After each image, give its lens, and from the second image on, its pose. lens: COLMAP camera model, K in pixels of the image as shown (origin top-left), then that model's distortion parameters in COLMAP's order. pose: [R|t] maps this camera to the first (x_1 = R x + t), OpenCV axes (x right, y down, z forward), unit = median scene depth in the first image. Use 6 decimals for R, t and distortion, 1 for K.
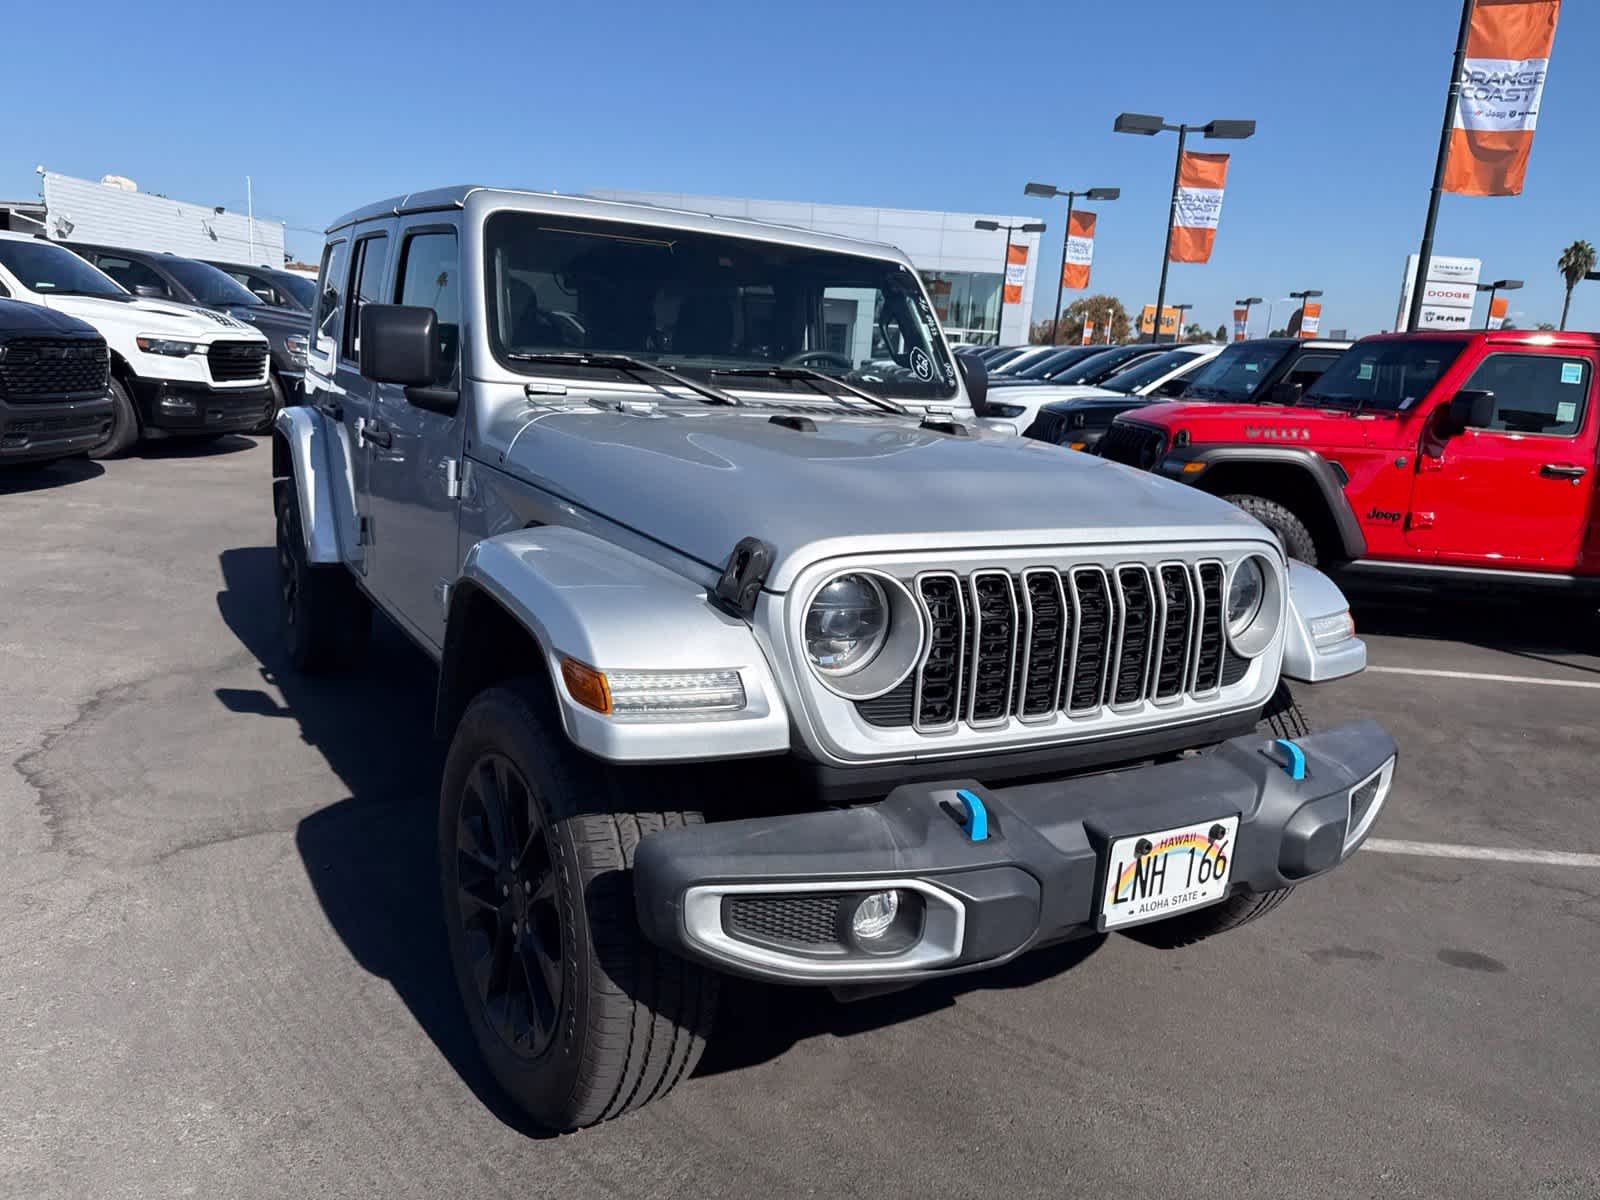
lens RADIAL K [[1132.3, 0, 806.1], [0, 1132.3, 591.2], [0, 0, 1]] dist [0.045854, -0.055241]
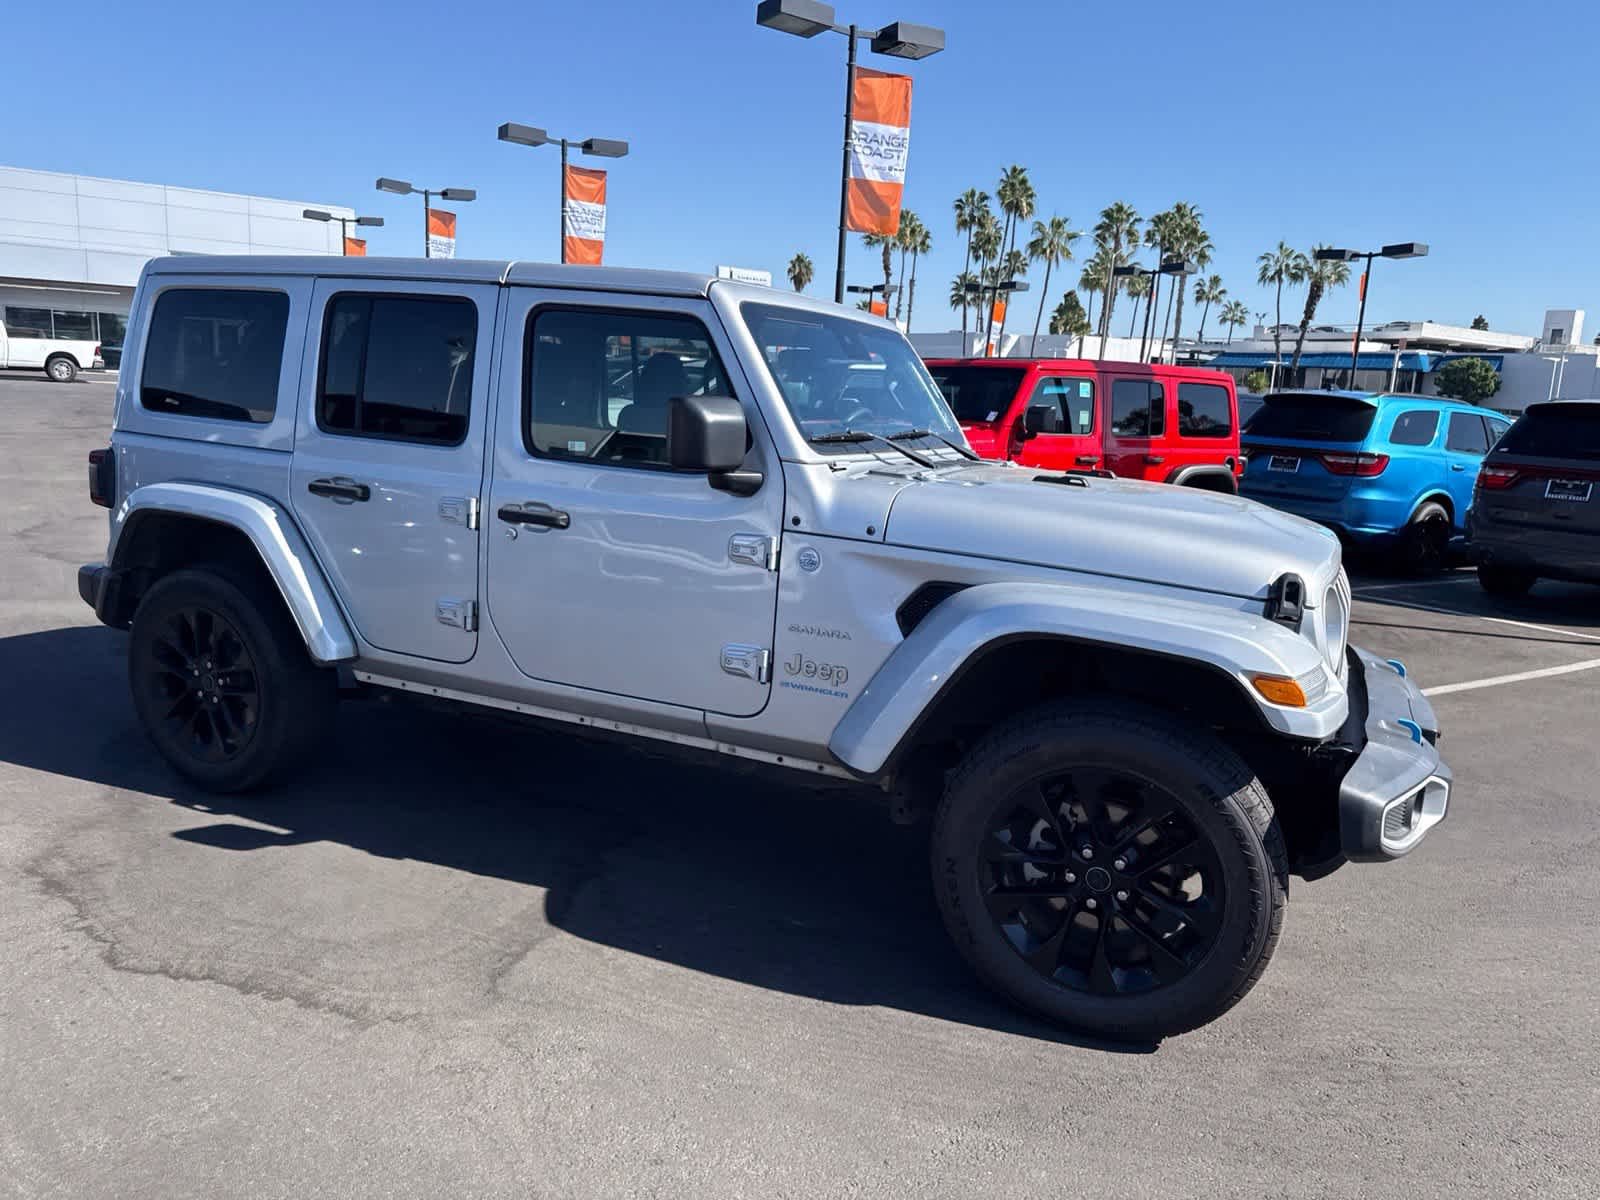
lens RADIAL K [[1132.3, 0, 805.8], [0, 1132.3, 591.1], [0, 0, 1]] dist [0.045854, -0.055241]
pose [[0.827223, -0.125915, 0.547583, -0.781379], [0.122241, 0.991554, 0.043337, -0.093936], [-0.548414, 0.031087, 0.835629, 0.074180]]
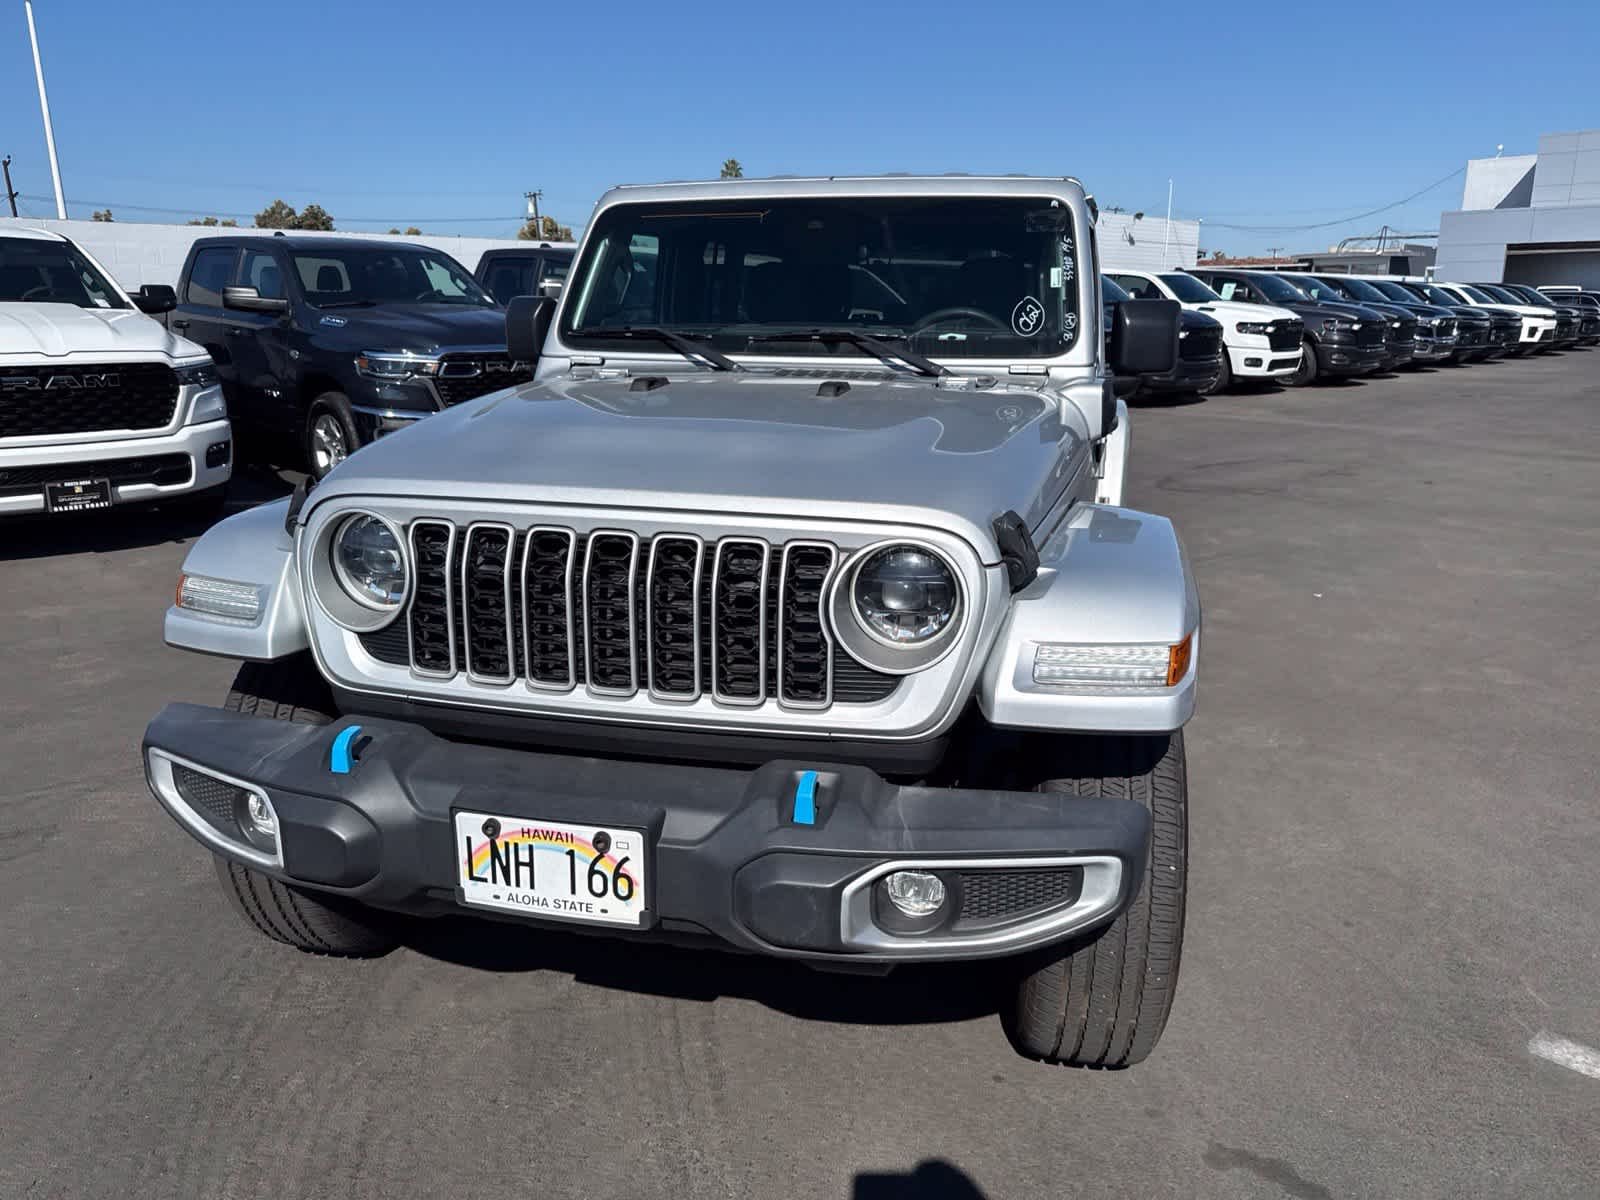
lens RADIAL K [[1132.3, 0, 805.9], [0, 1132.3, 610.9], [0, 0, 1]] dist [0.045854, -0.055241]
pose [[0.717595, 0.114821, -0.686931, 0.646818], [-0.099193, 0.993111, 0.062378, -0.019485], [0.689361, 0.023376, 0.724041, 0.298002]]
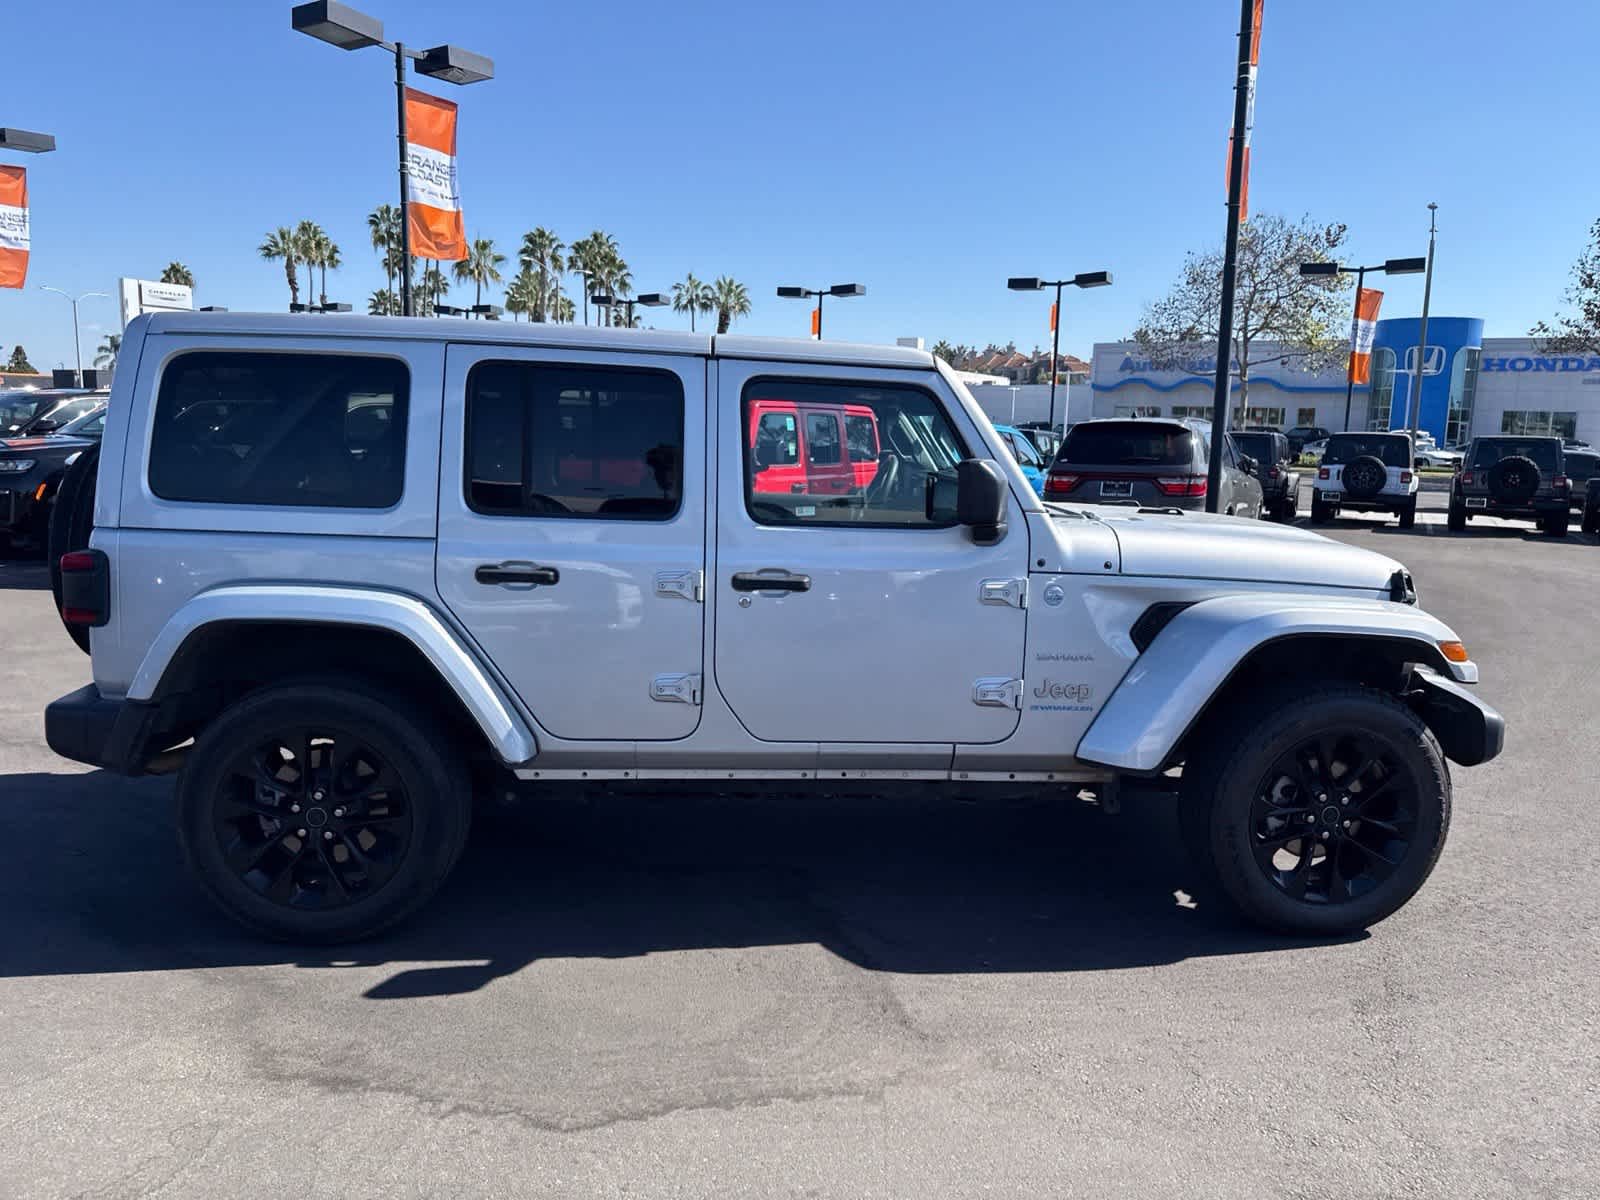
lens RADIAL K [[1132.3, 0, 805.9], [0, 1132.3, 588.5], [0, 0, 1]] dist [0.045854, -0.055241]
pose [[0.455879, -0.183238, 0.870975, -1.318956], [0.194157, 0.975484, 0.103601, -0.246029], [-0.868607, 0.121876, 0.480280, 0.549426]]
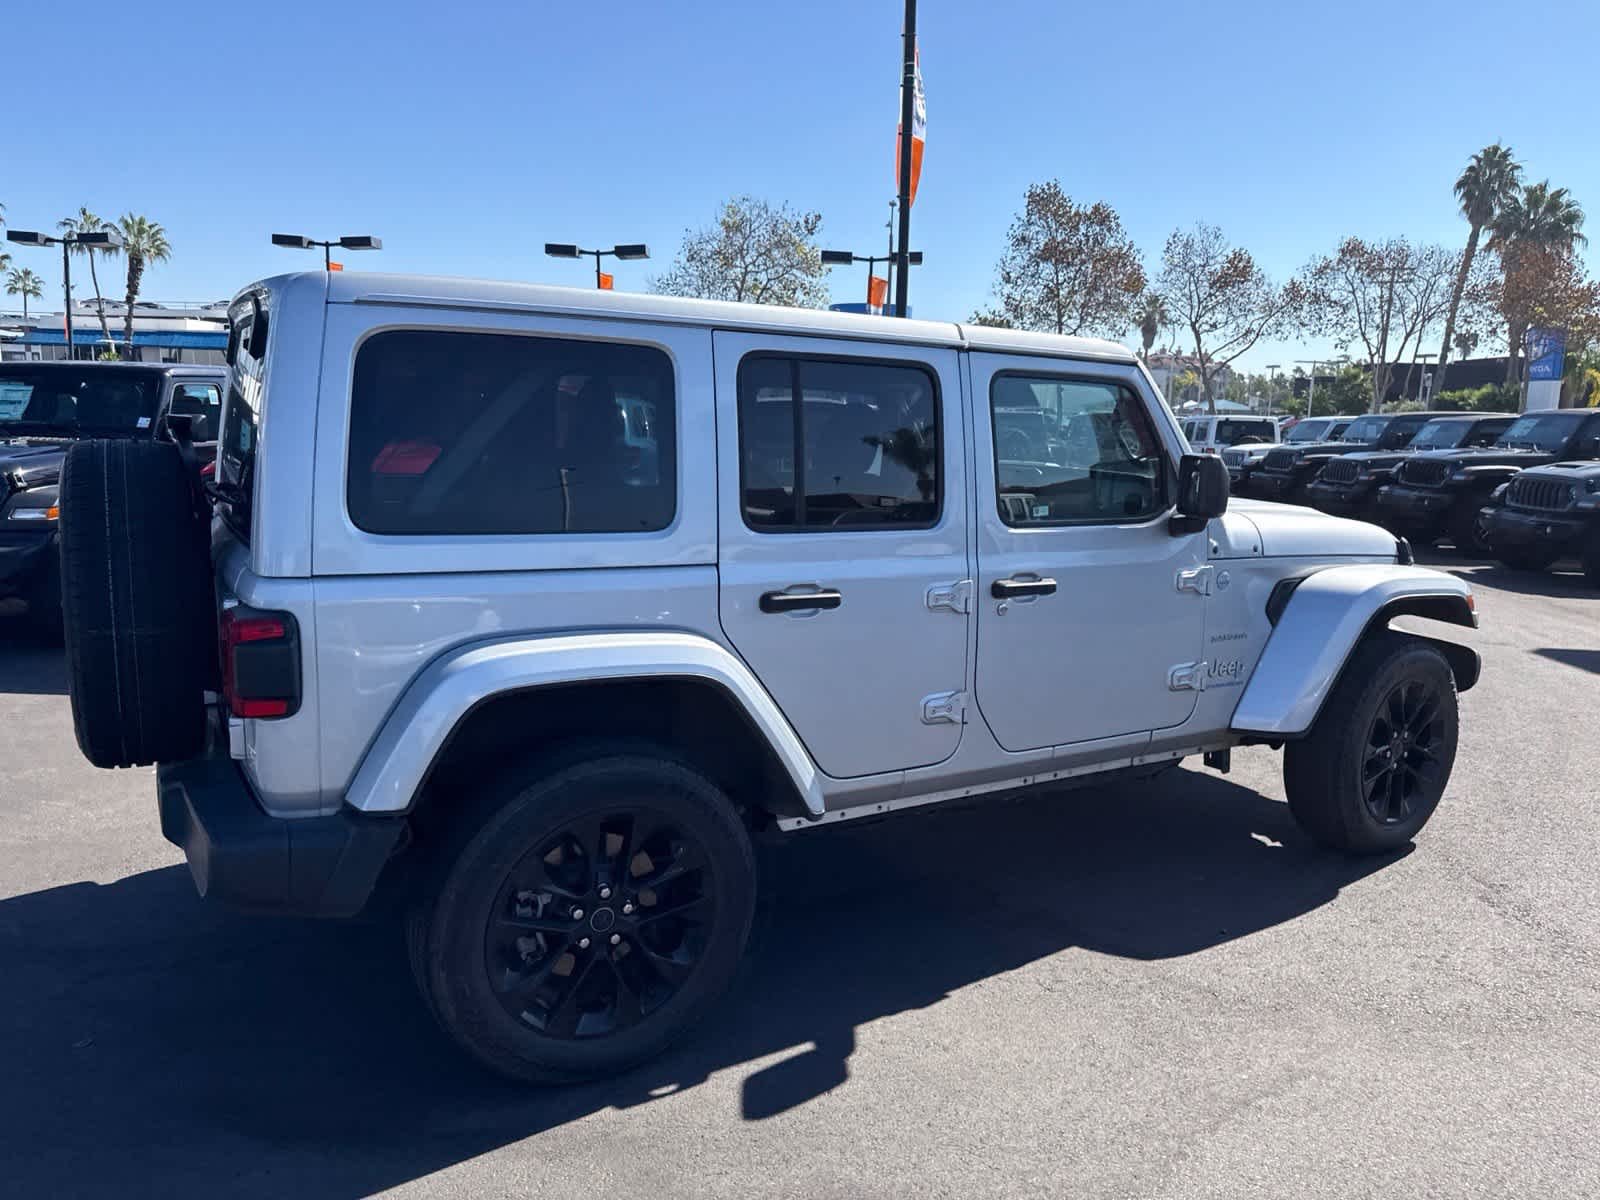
lens RADIAL K [[1132.3, 0, 809.2], [0, 1132.3, 600.2], [0, 0, 1]] dist [0.045854, -0.055241]
pose [[0.007486, -0.233915, 0.972228, -1.406728], [0.185417, 0.955720, 0.228516, -0.407368], [-0.982631, 0.178557, 0.050526, 1.231596]]
